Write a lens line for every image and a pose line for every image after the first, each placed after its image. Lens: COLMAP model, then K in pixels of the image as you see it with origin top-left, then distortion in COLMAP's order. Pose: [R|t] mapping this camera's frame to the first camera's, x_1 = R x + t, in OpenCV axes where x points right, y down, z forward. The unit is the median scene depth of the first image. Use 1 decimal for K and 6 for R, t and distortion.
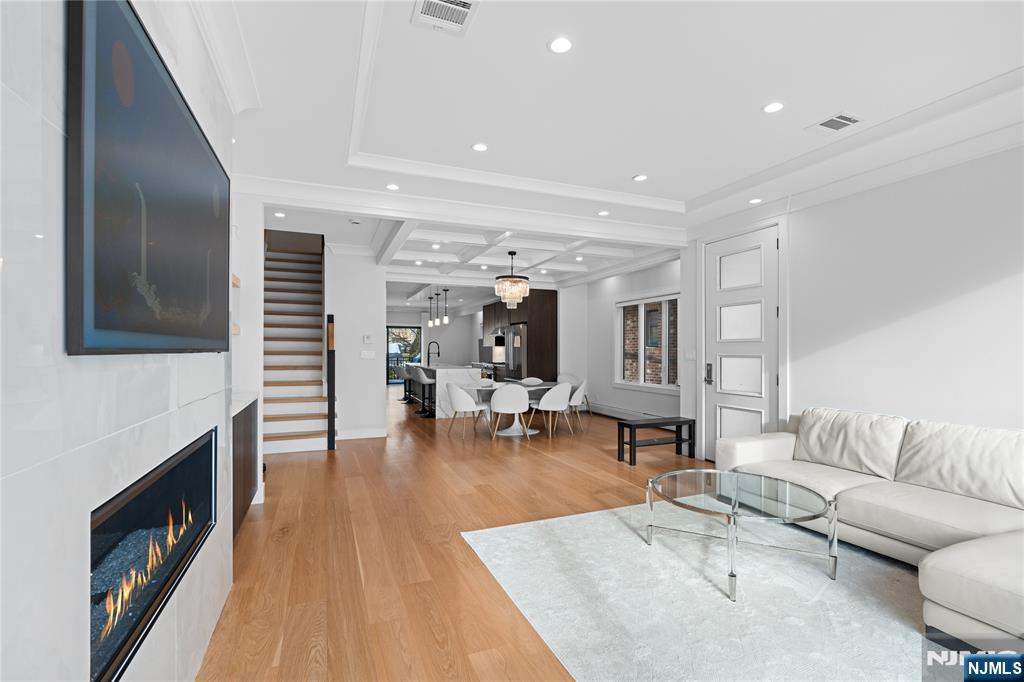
lens RADIAL K [[461.9, 0, 513.8], [0, 461.9, 349.8], [0, 0, 1]] dist [-0.000784, -0.000144]
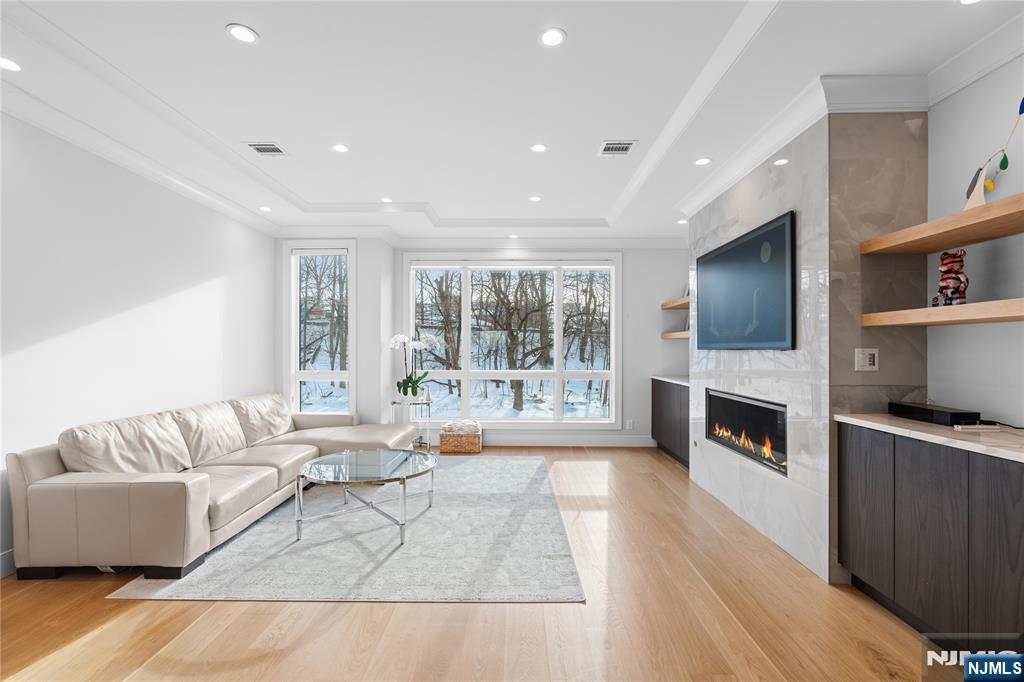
lens RADIAL K [[461.9, 0, 513.8], [0, 461.9, 349.8], [0, 0, 1]] dist [-0.000784, -0.000144]
pose [[-0.921539, 0.000161, 0.388286, -0.276451], [-0.002945, 0.999968, -0.007404, 0.016090], [-0.388275, -0.007967, -0.921509, 1.677960]]
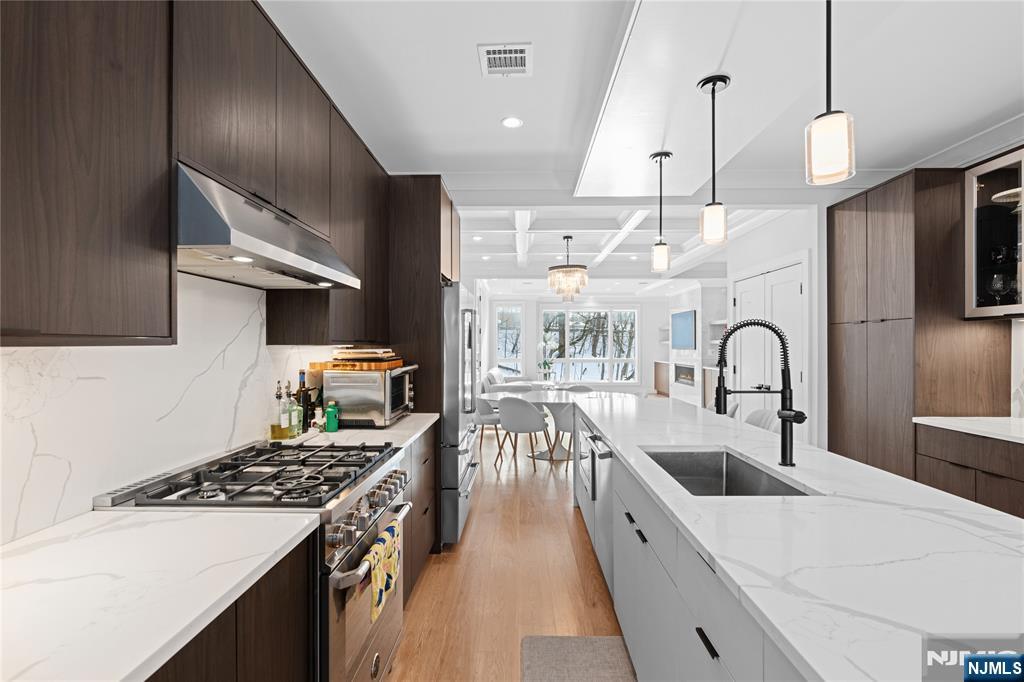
lens RADIAL K [[461.9, 0, 513.8], [0, 461.9, 349.8], [0, 0, 1]] dist [-0.000784, -0.000144]
pose [[-0.918762, -0.001542, 0.394810, -0.517775], [-0.000555, 0.999996, 0.002615, 0.003237], [-0.394812, 0.002184, -0.918759, 3.821920]]
